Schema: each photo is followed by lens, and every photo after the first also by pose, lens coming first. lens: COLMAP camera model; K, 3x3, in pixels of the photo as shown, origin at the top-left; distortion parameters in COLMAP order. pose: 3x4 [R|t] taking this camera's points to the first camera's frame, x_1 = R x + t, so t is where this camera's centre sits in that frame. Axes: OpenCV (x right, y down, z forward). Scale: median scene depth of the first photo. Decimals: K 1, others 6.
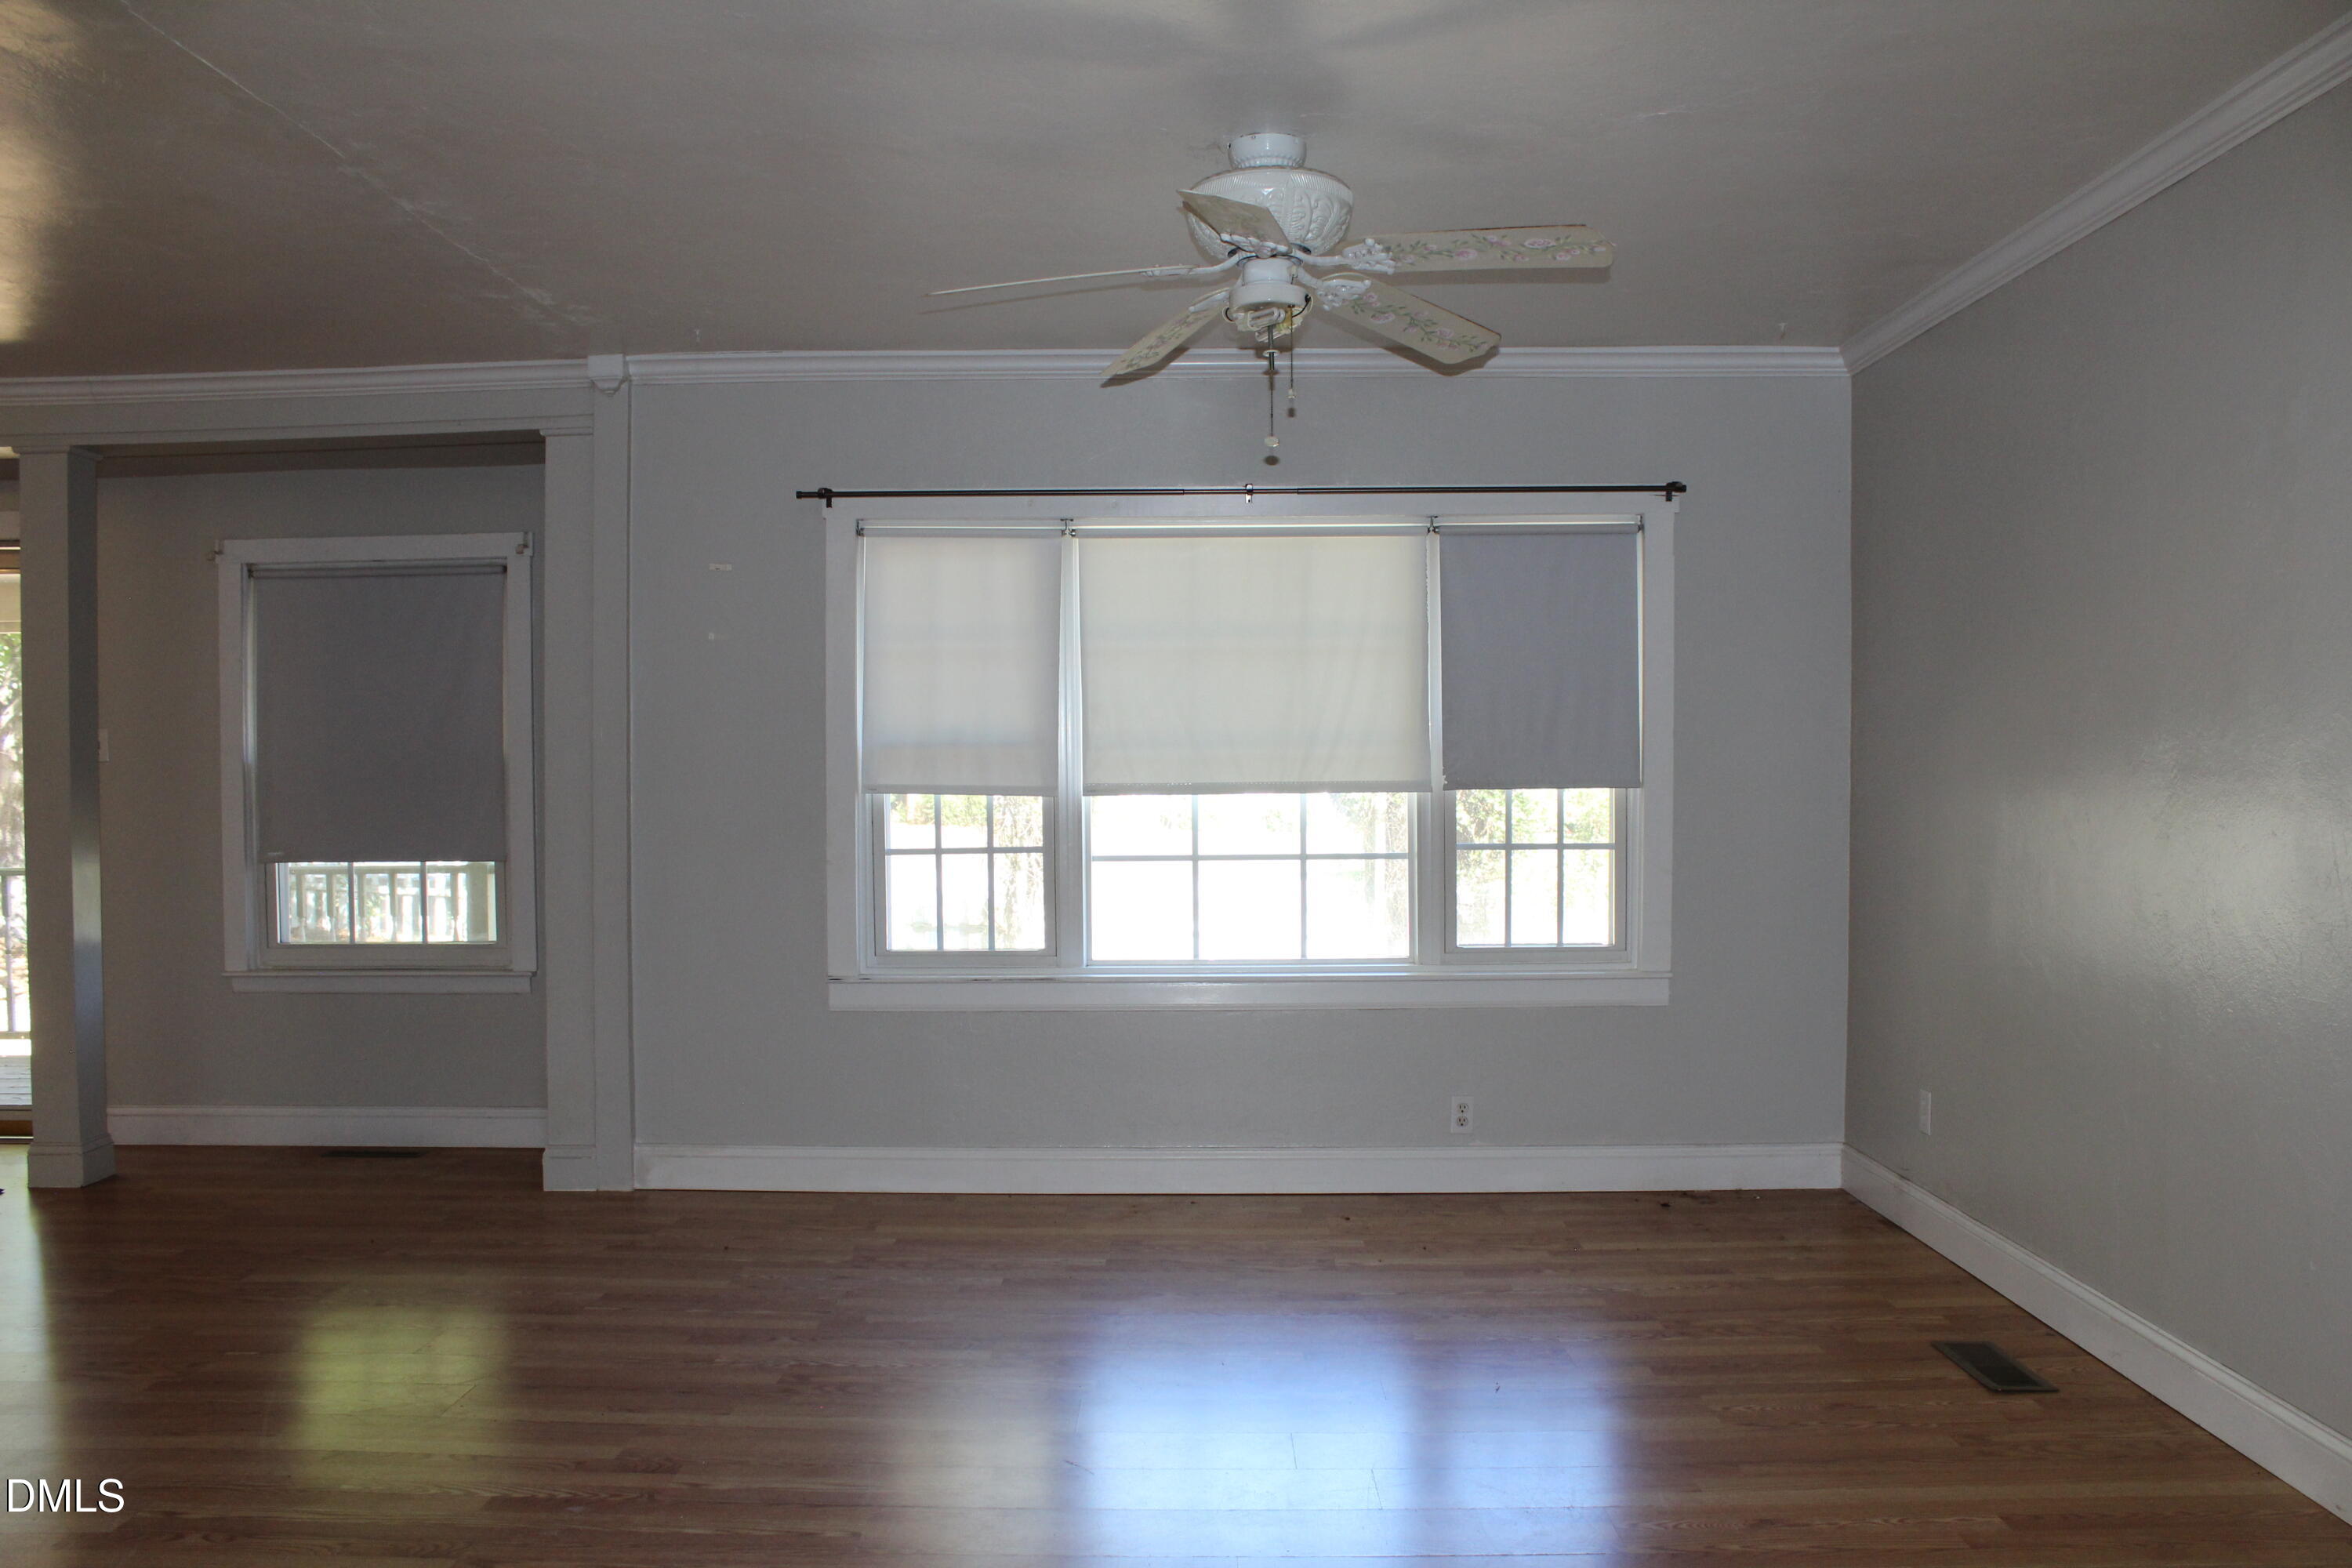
lens RADIAL K [[1976.0, 0, 1180.9], [0, 1976.0, 812.5], [0, 0, 1]] dist [-0.097602, 0.011190]
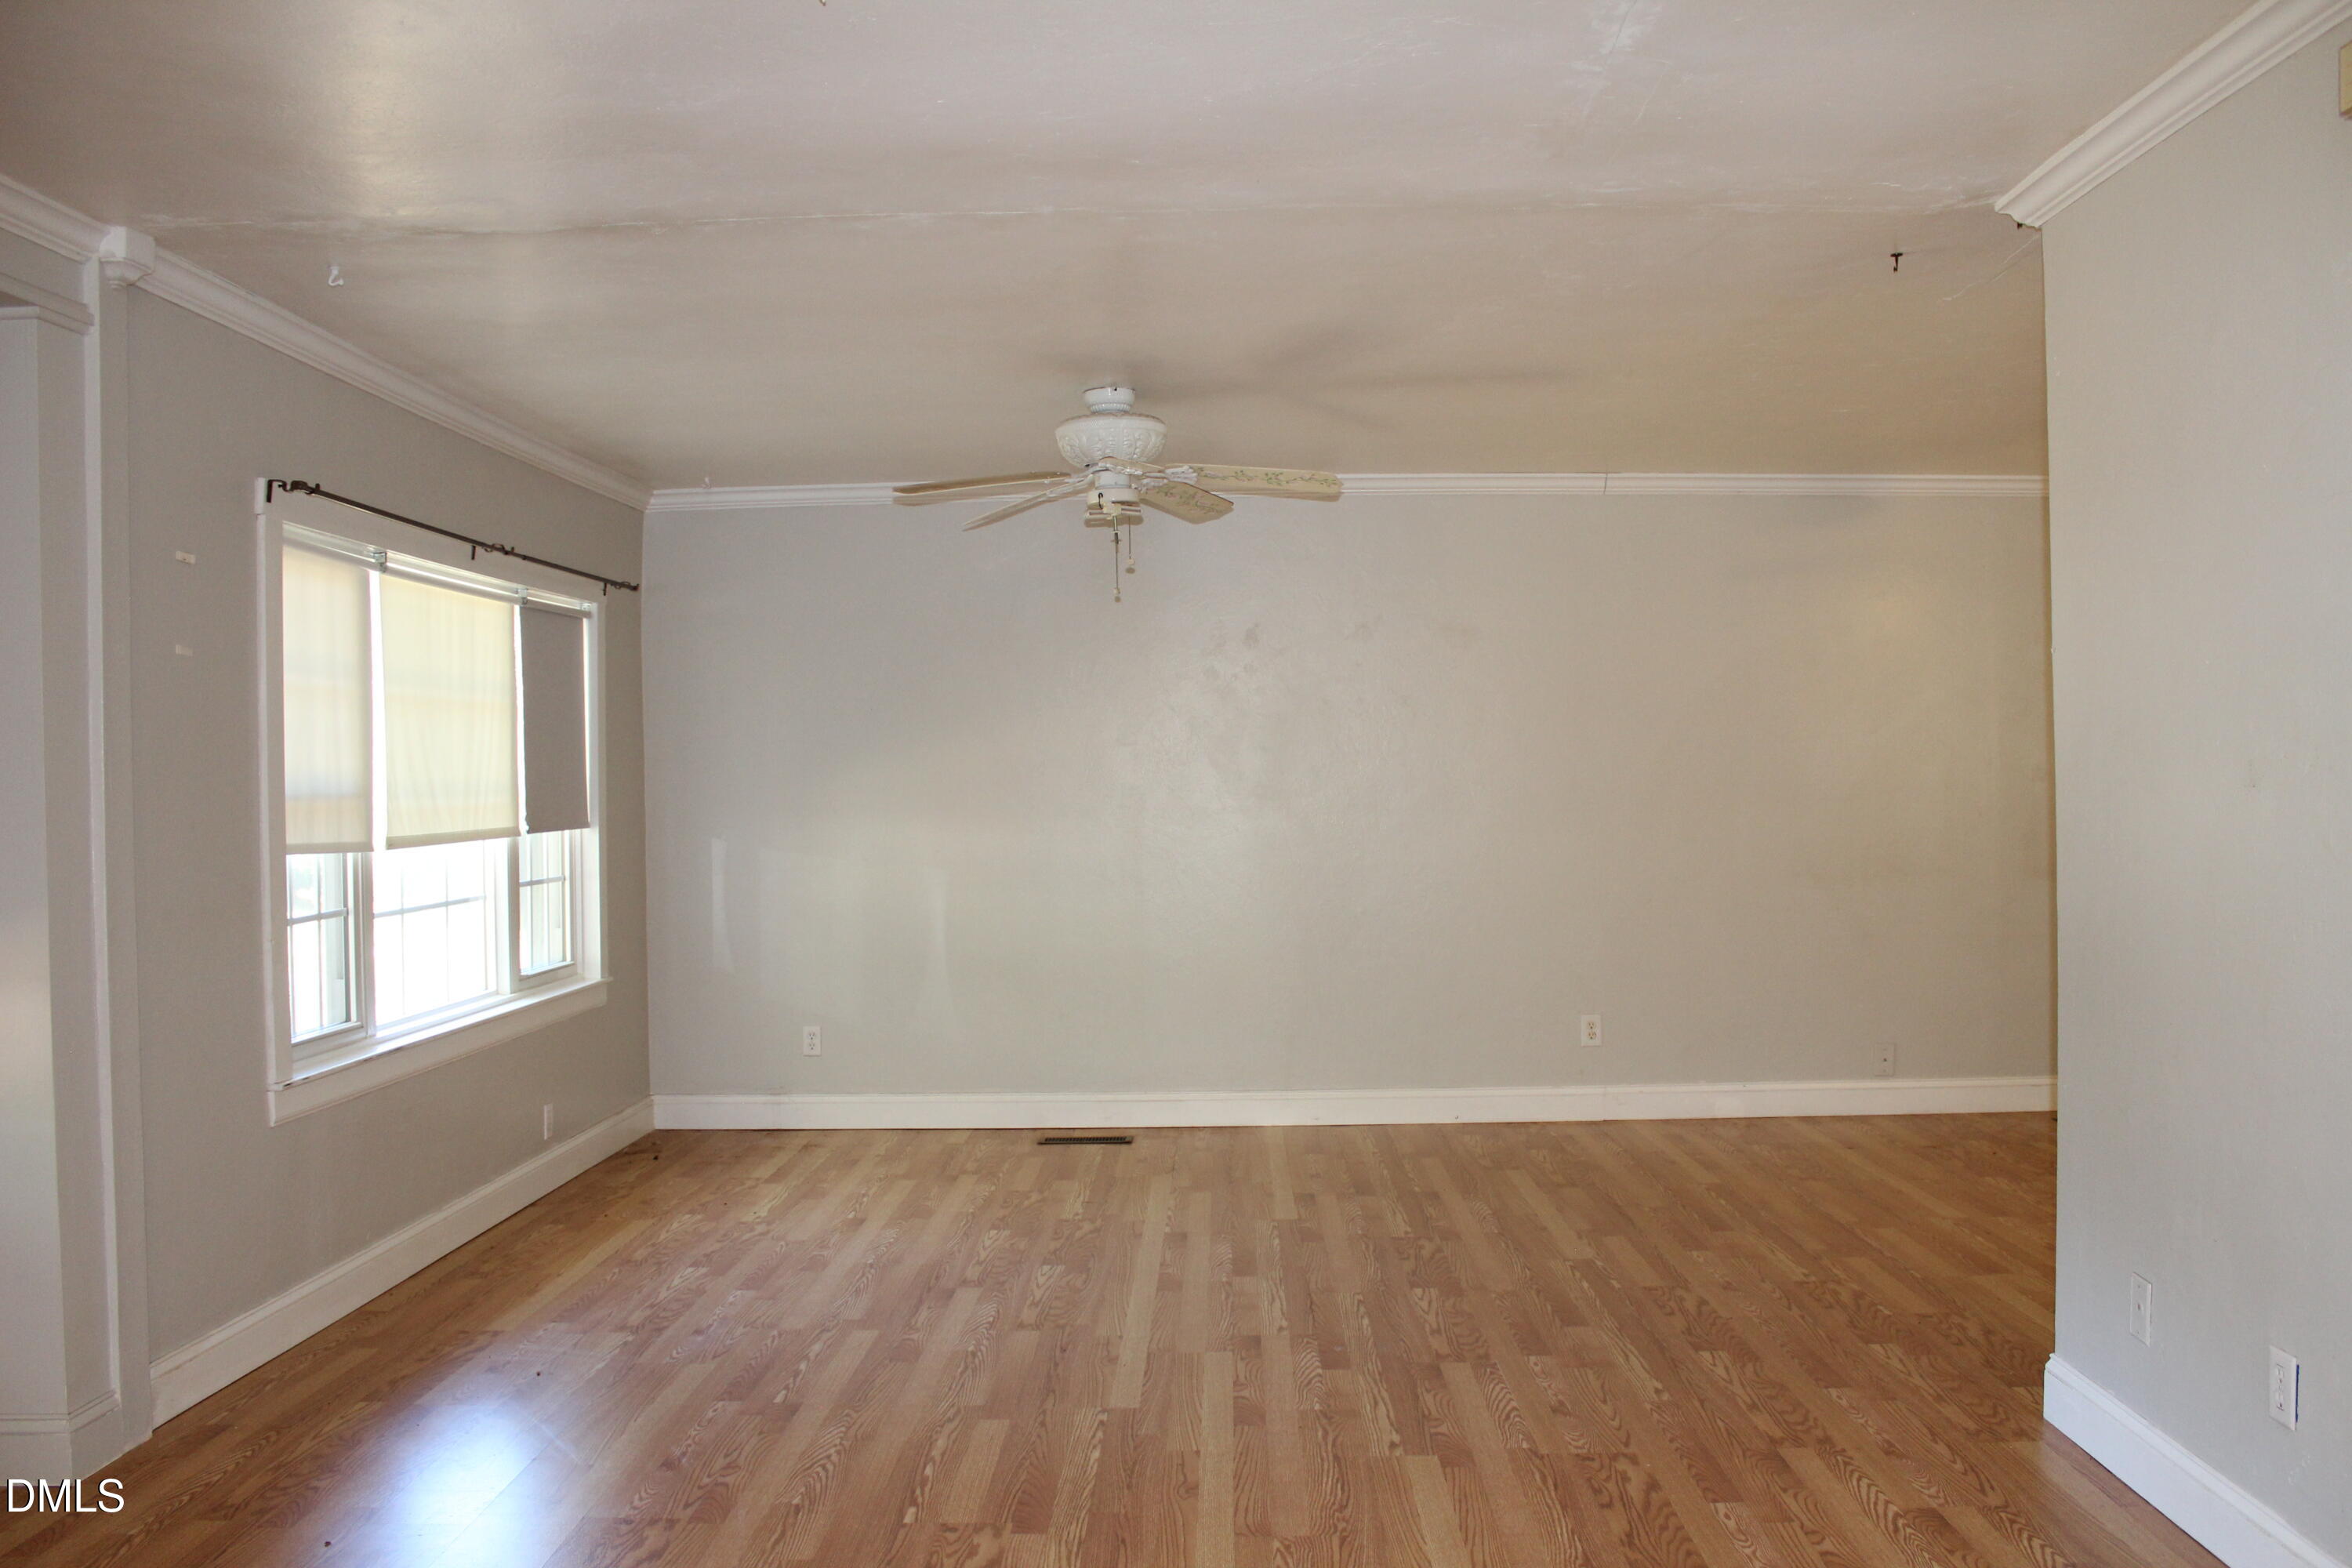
lens RADIAL K [[1976.0, 0, 1180.9], [0, 1976.0, 812.5], [0, 0, 1]] dist [-0.097602, 0.011190]
pose [[0.016064, -0.010077, 0.999820, -0.969106], [0.046605, 0.998870, 0.009319, -0.016653], [-0.998784, 0.046447, 0.016515, 0.610981]]
